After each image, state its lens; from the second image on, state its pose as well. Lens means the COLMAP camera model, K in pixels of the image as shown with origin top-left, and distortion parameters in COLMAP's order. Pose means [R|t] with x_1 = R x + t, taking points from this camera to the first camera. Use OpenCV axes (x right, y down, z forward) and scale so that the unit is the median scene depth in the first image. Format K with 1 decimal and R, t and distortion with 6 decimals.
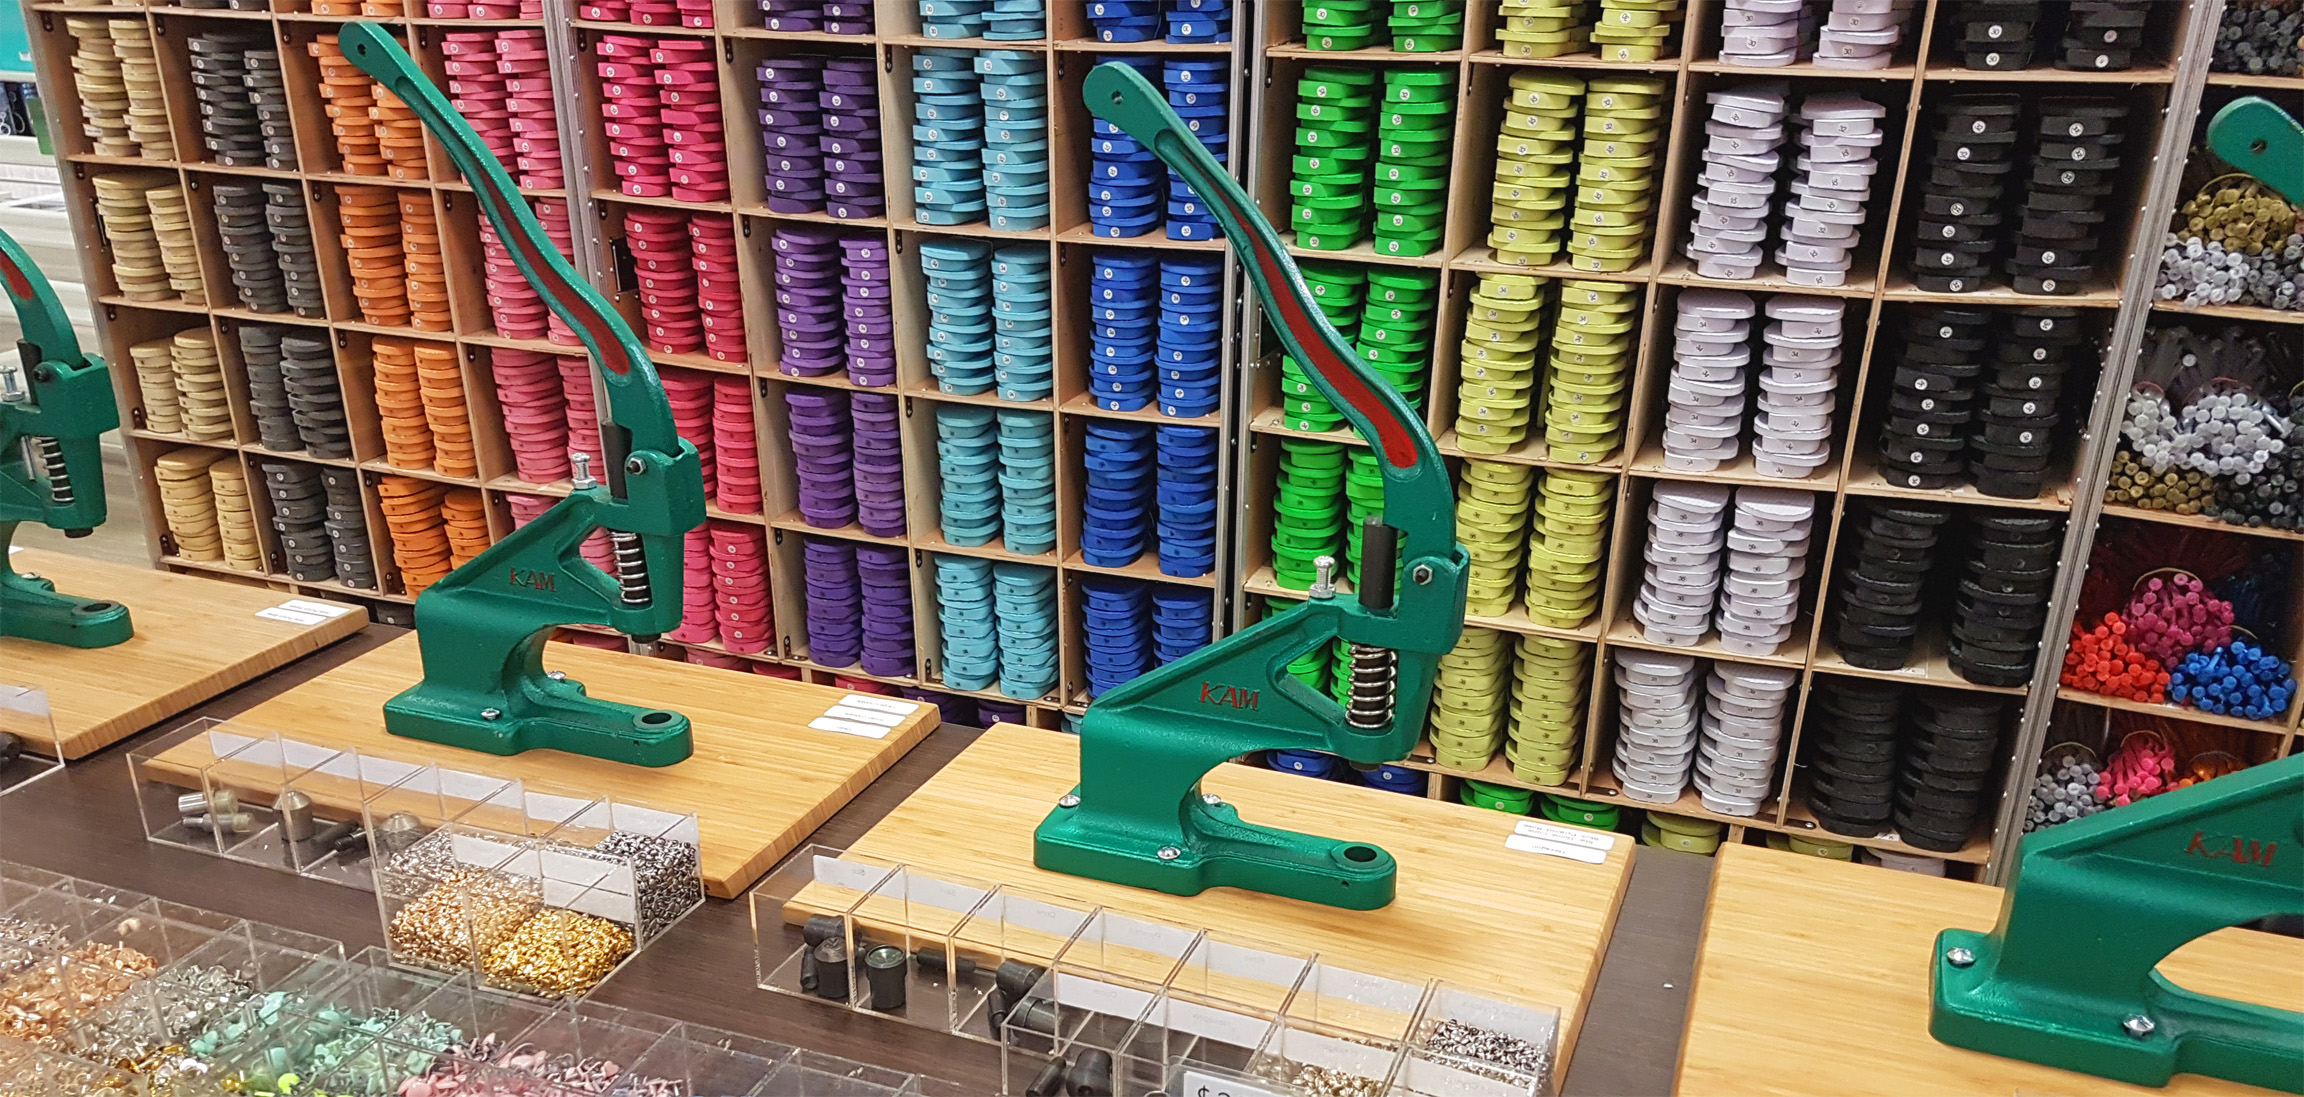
lens RADIAL K [[1433.2, 0, 1153.7], [0, 1433.2, 548.2], [0, 0, 1]] dist [0.005103, -0.000736]
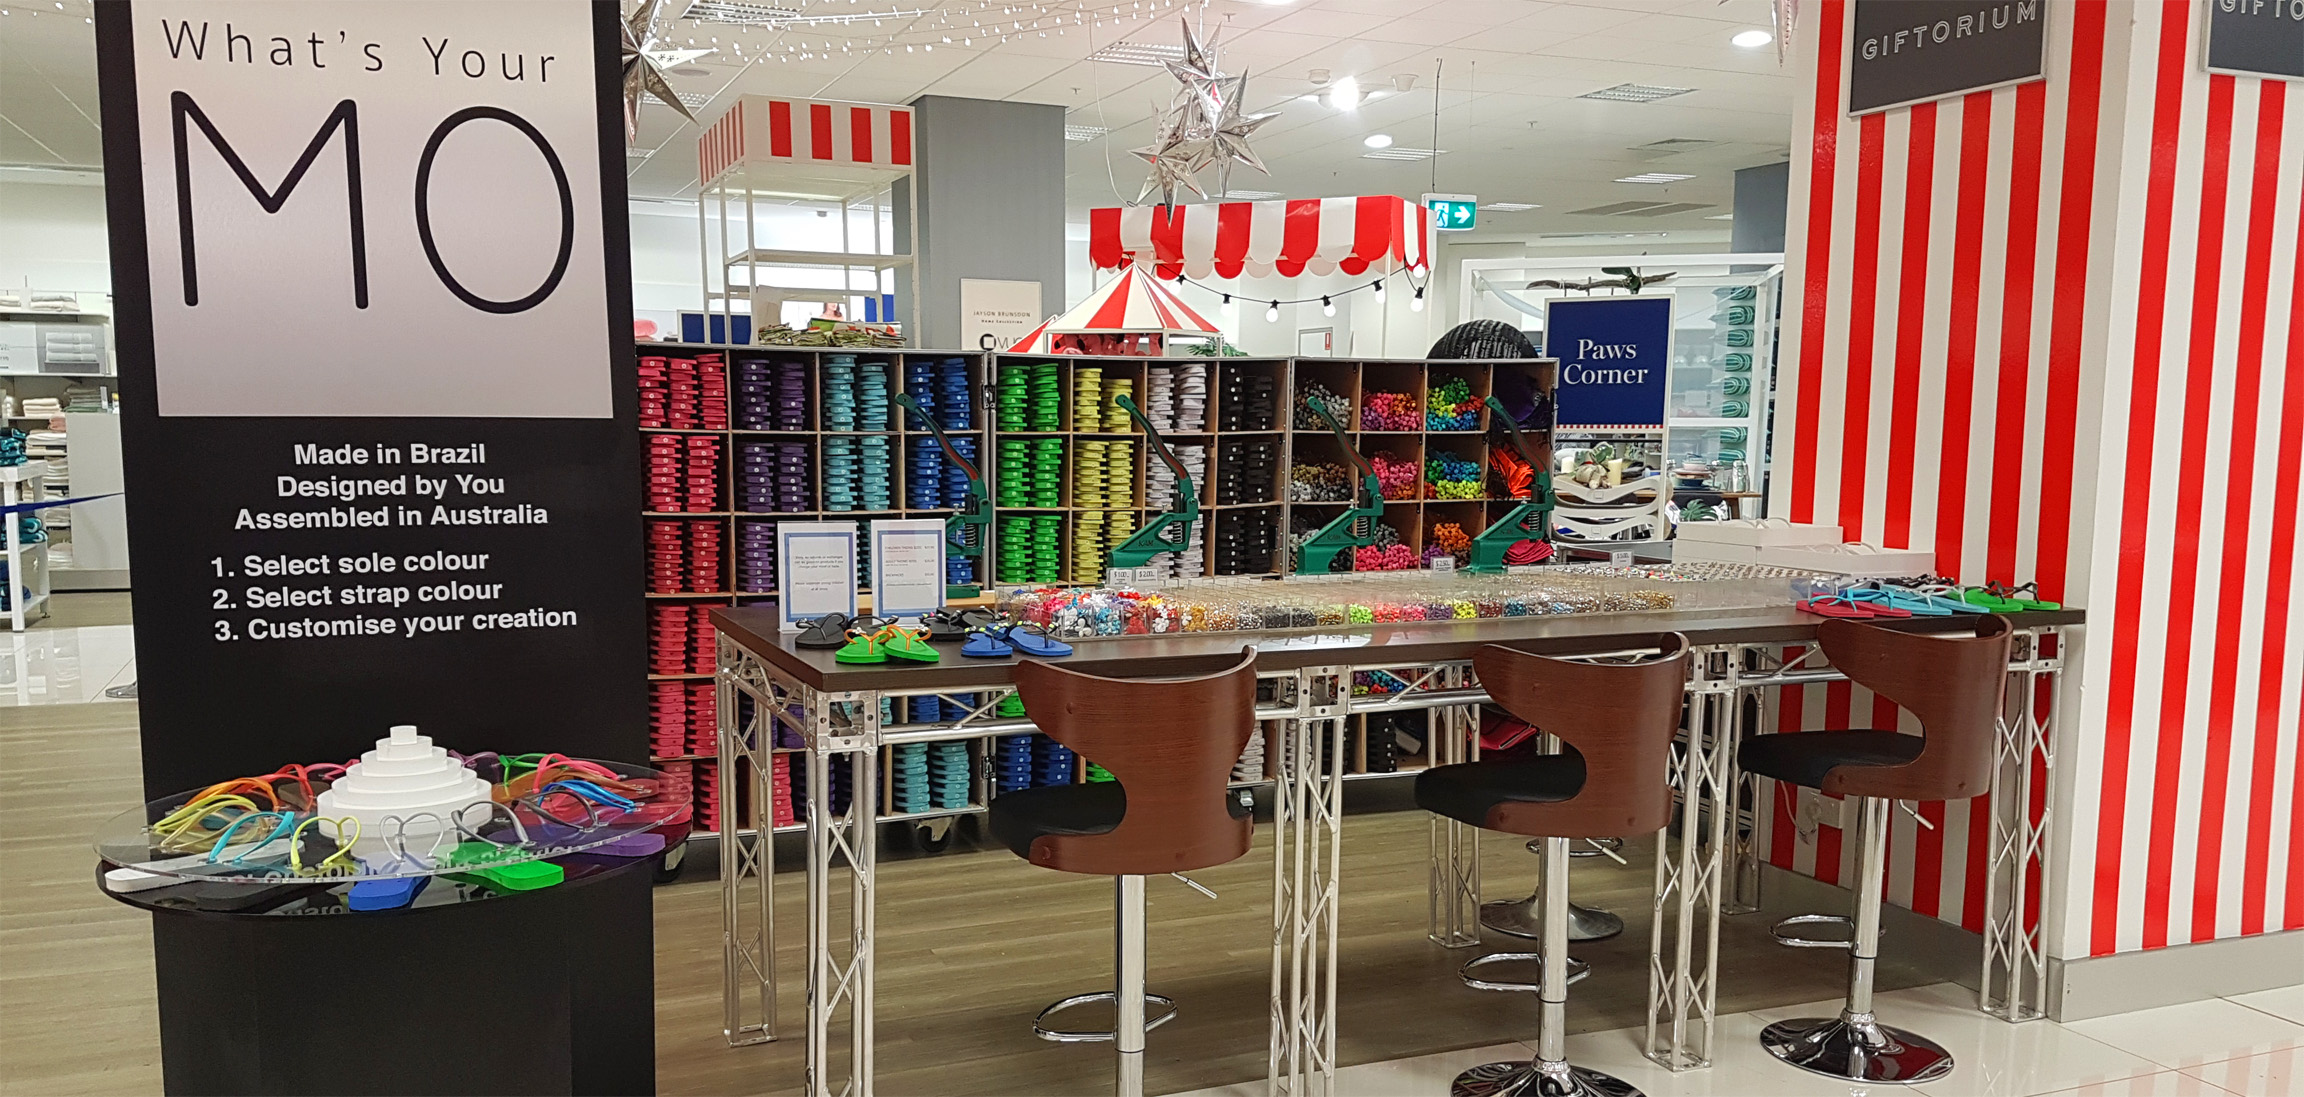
lens RADIAL K [[1433.2, 0, 1152.5], [0, 1433.2, 544.8], [0, 0, 1]] dist [0.005103, -0.000736]
pose [[0.815191, -0.078382, 0.573865, -1.148850], [0.209175, 0.963771, -0.165501, 0.317707], [-0.540102, 0.254953, 0.802053, -1.116696]]
